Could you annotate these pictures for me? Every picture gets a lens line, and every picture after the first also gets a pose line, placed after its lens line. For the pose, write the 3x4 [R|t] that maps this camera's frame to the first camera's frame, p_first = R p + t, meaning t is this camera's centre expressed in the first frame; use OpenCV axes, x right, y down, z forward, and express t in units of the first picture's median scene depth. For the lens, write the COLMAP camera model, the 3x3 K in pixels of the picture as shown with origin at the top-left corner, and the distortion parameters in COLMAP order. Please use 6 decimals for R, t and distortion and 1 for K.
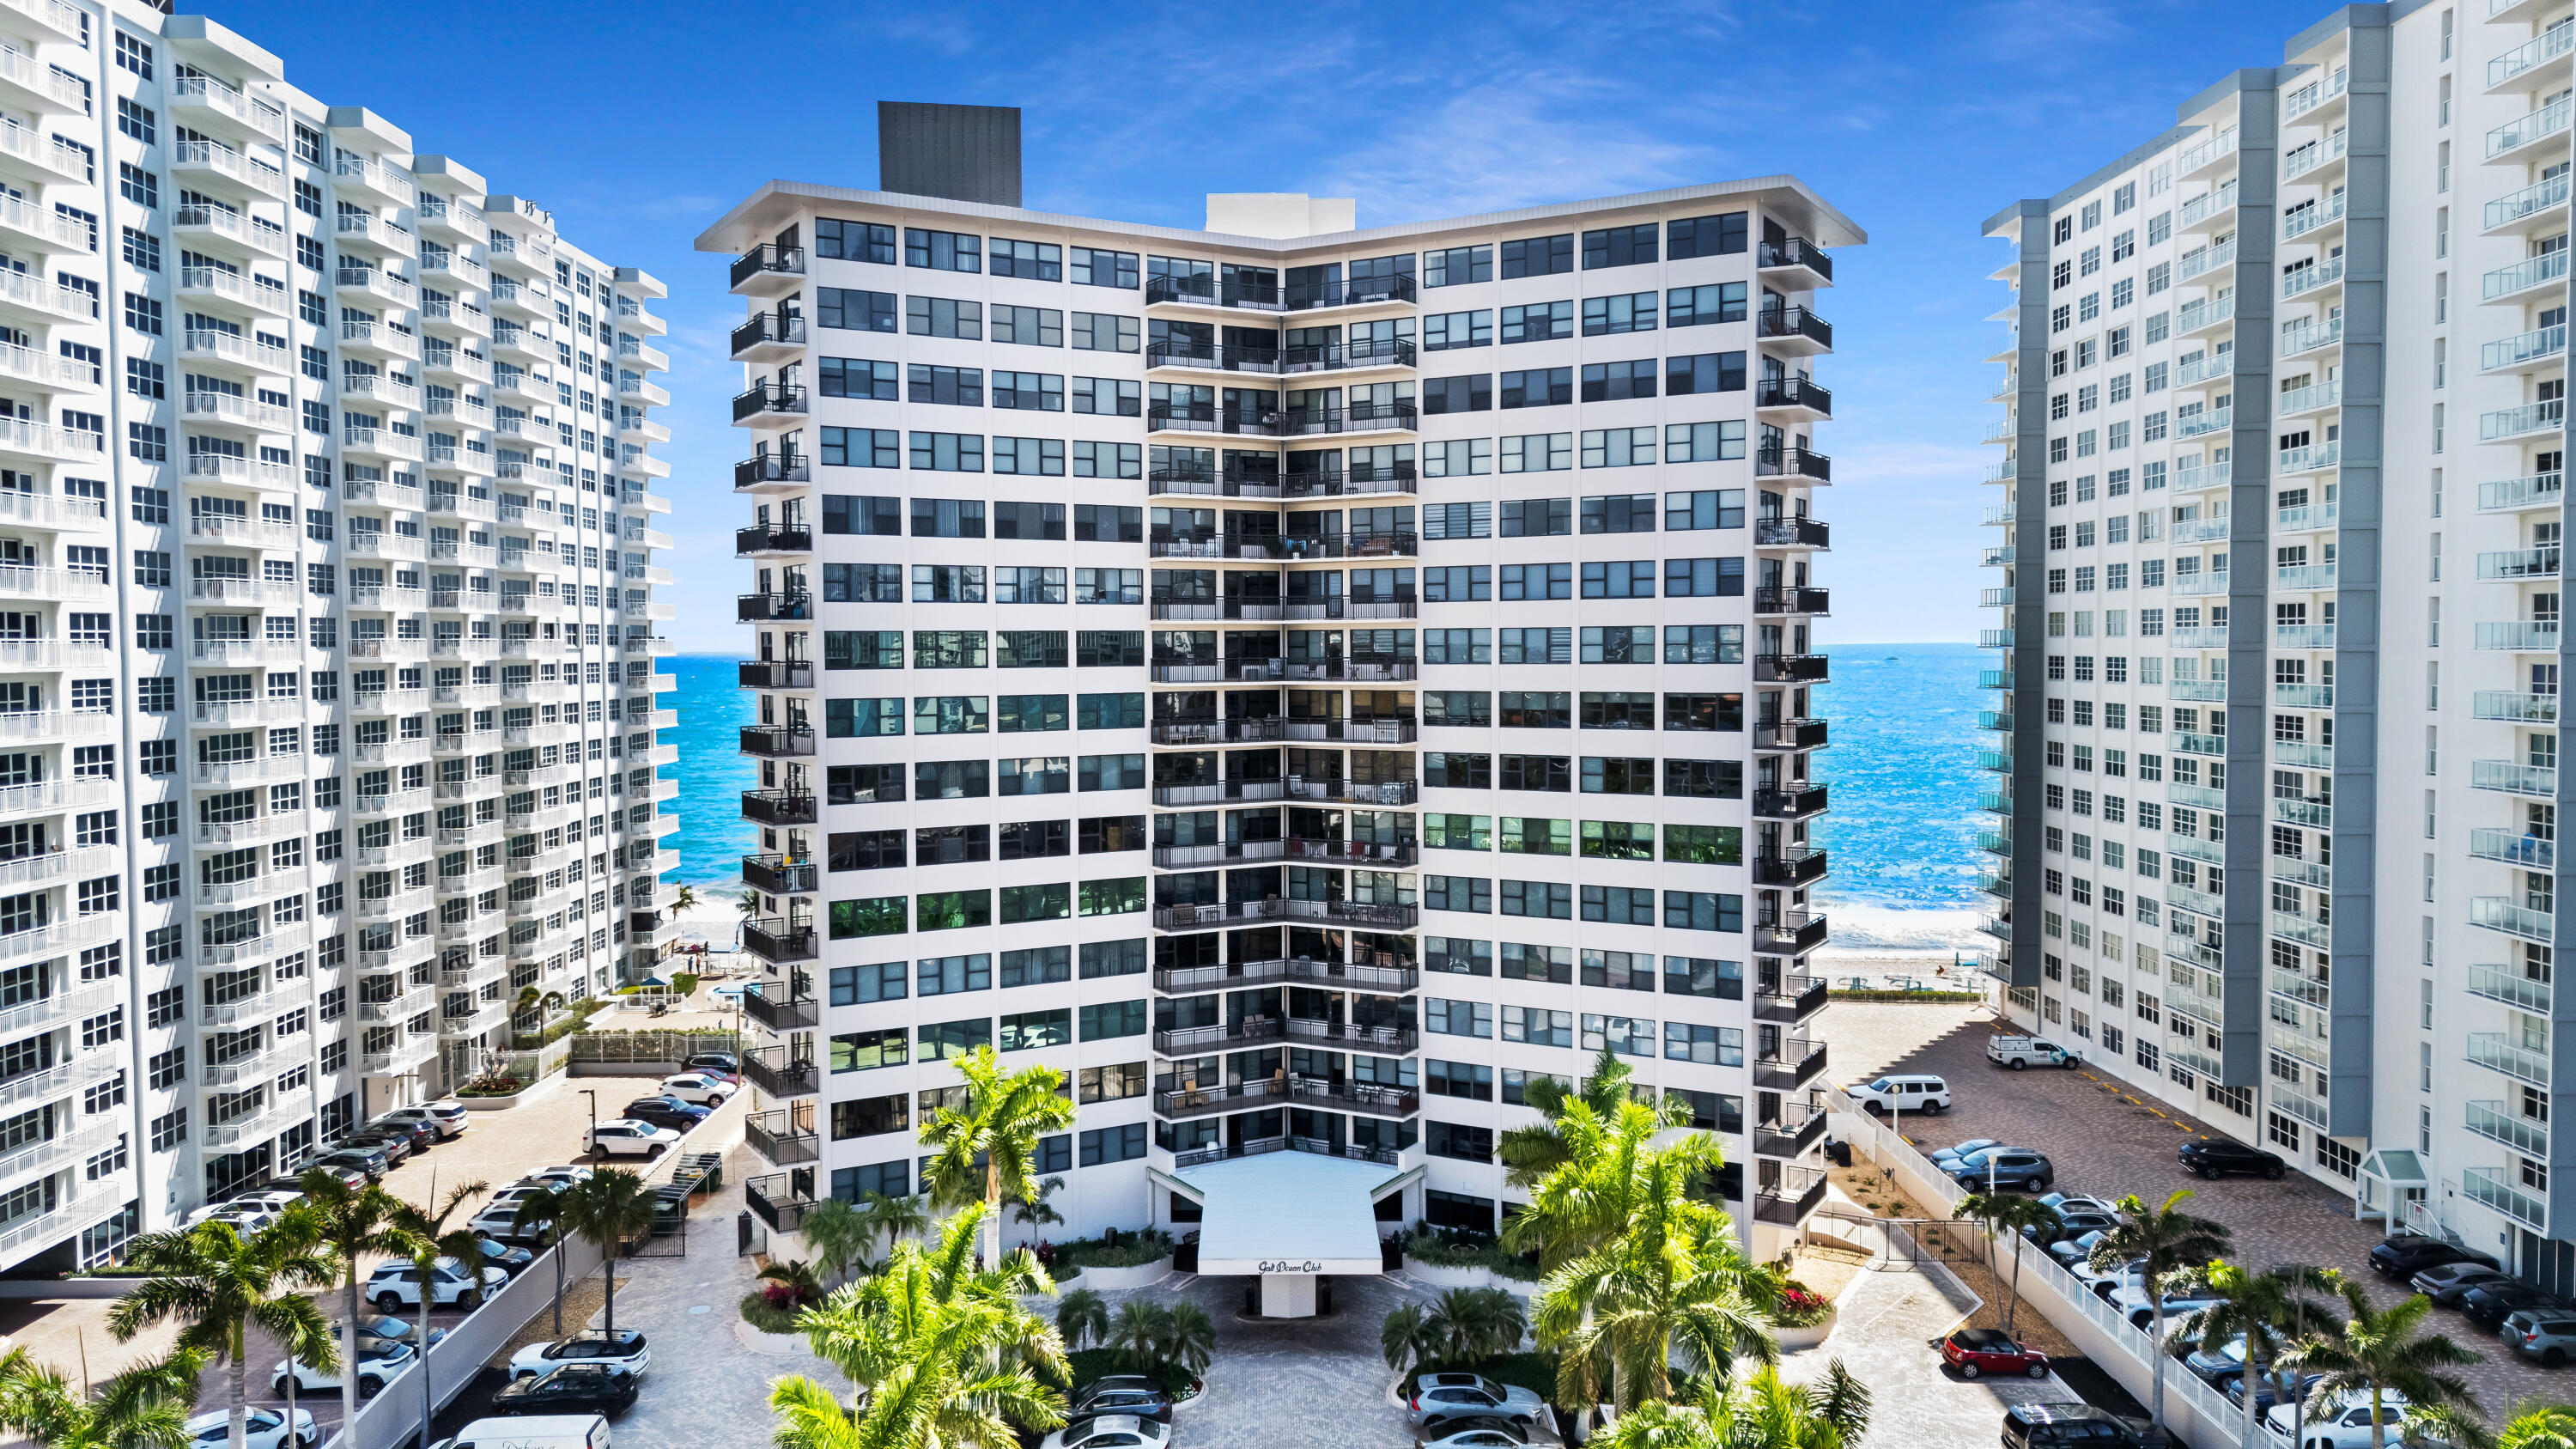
lens RADIAL K [[1864.2, 0, 1288.7], [0, 1864.2, 736.6], [0, 0, 1]] dist [0.060495, -0.068368]
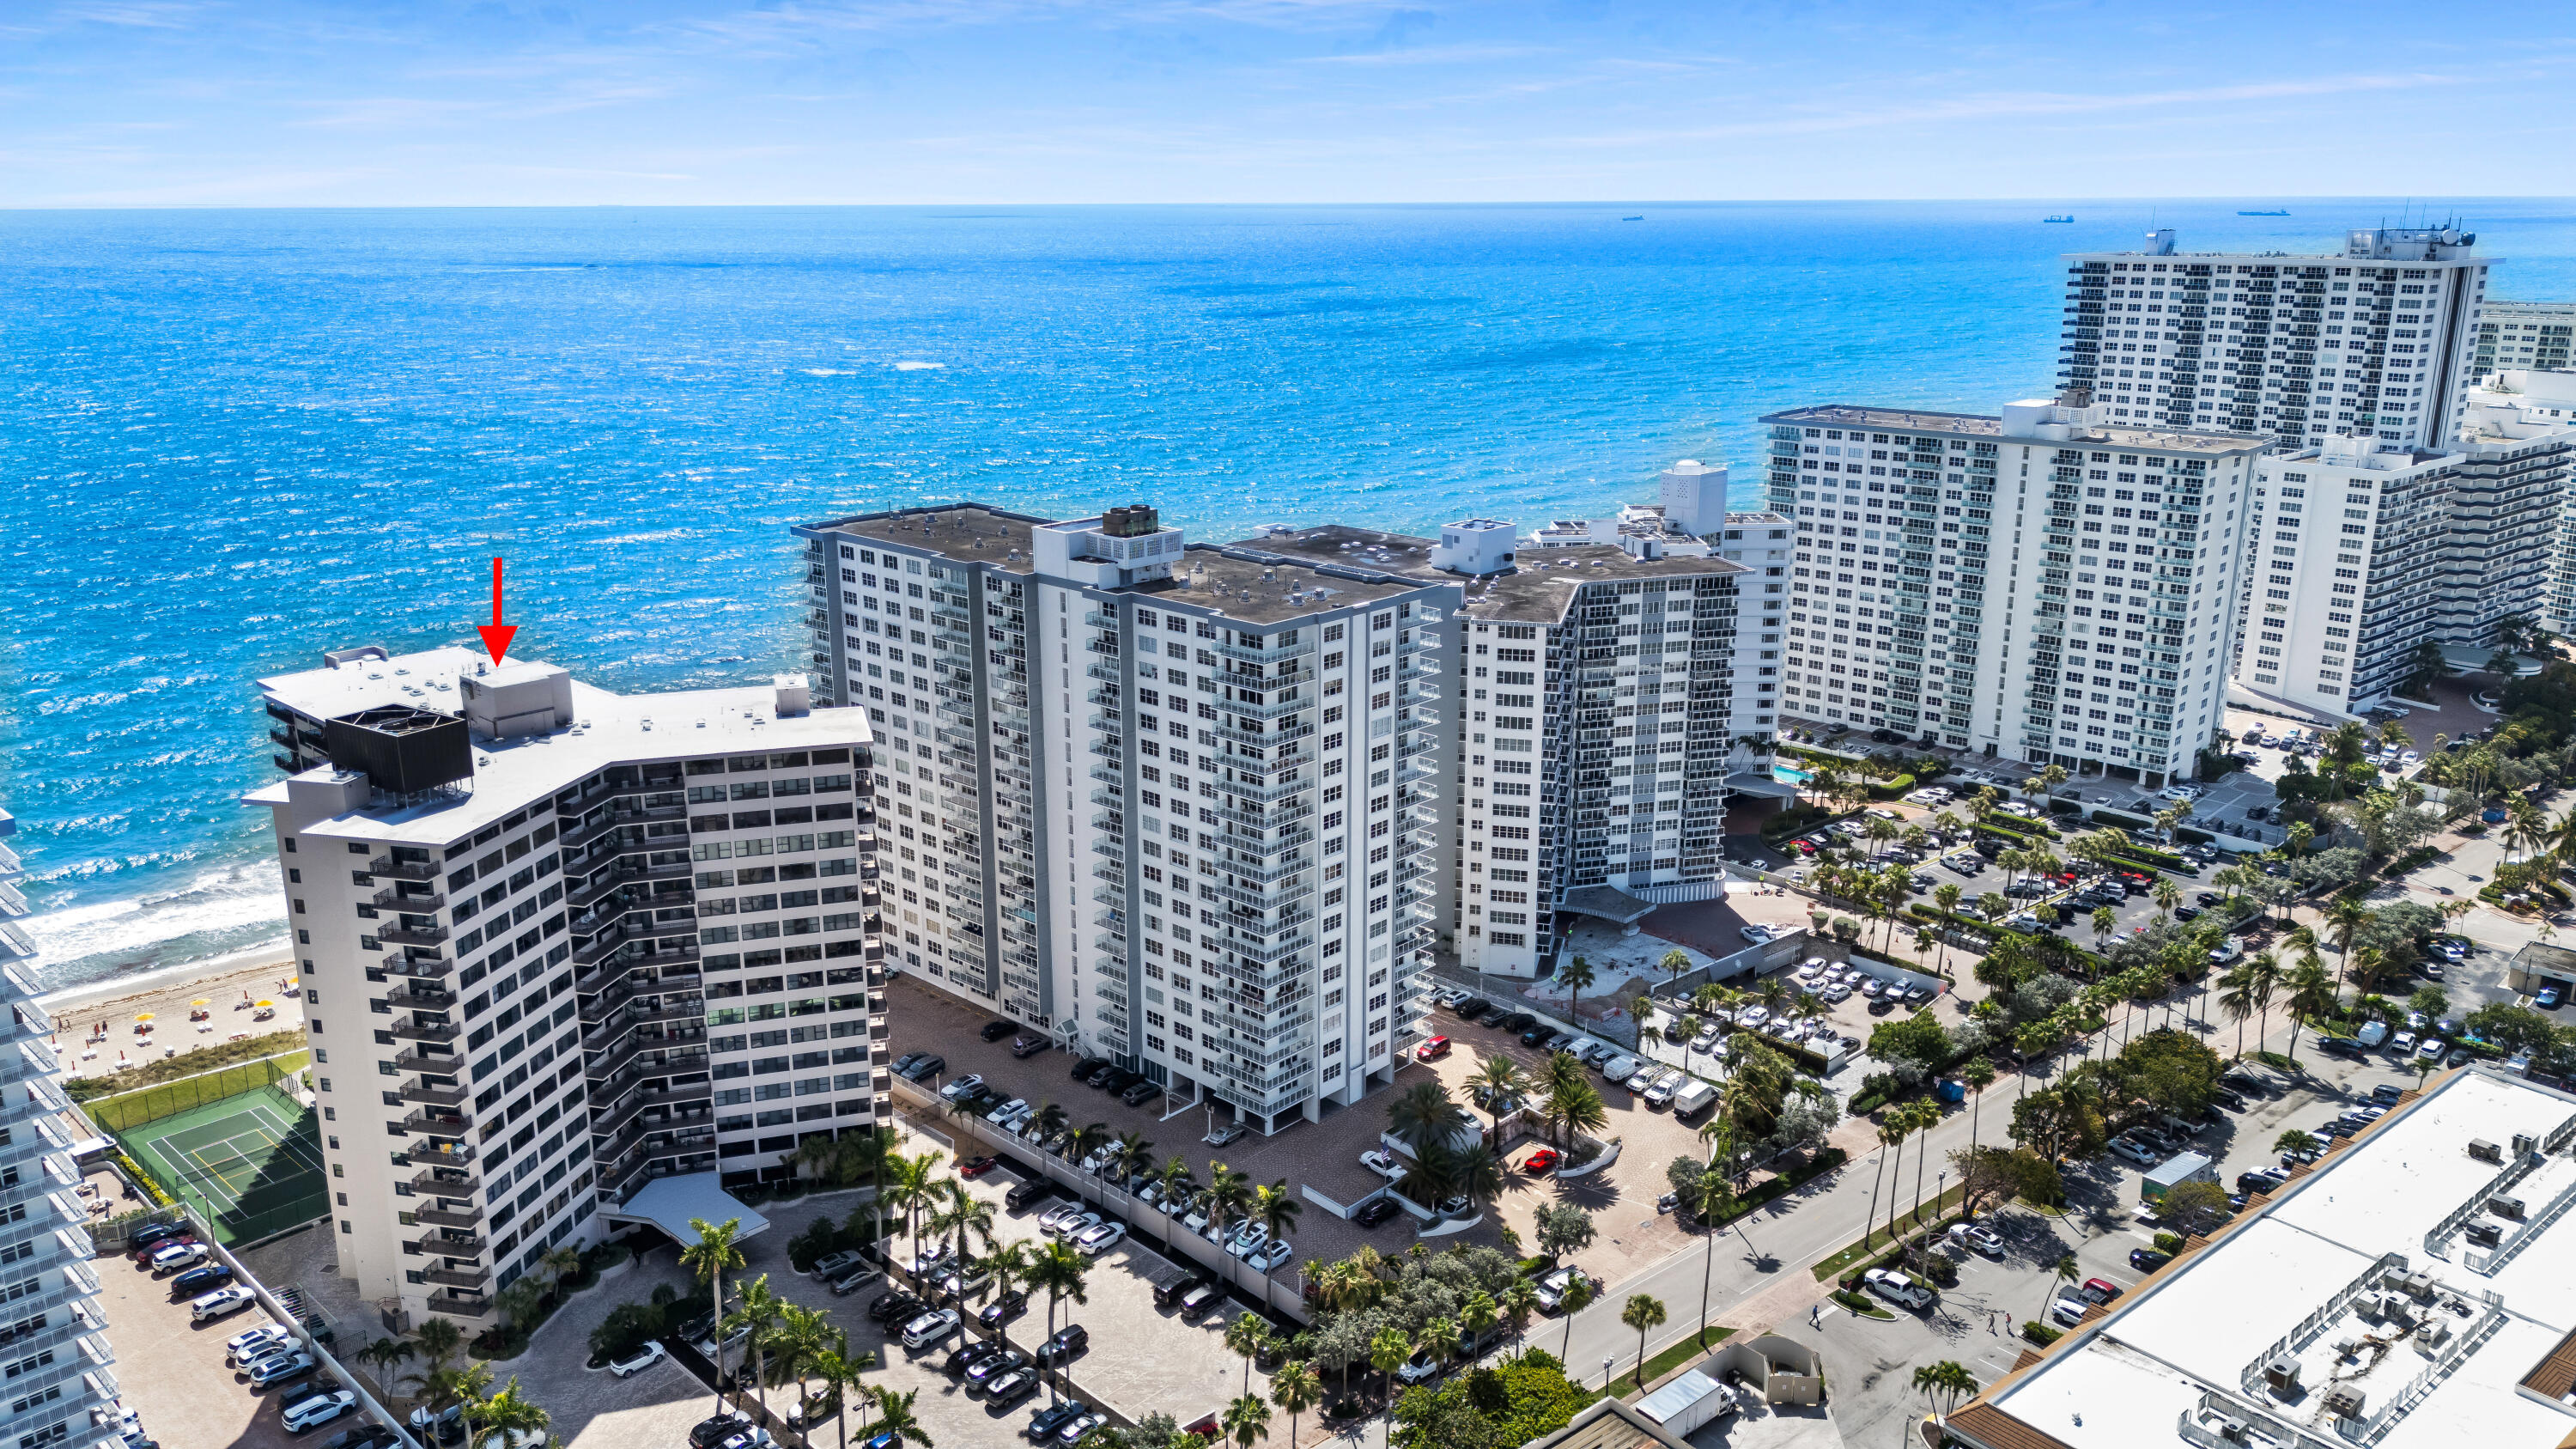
lens RADIAL K [[1864.2, 0, 1305.1], [0, 1864.2, 696.9], [0, 0, 1]] dist [0.060495, -0.068368]
pose [[0.681213, -0.177171, 0.710323, -0.935024], [0.028764, 0.976002, 0.215853, -0.763790], [-0.731520, -0.126610, 0.669962, -0.895991]]
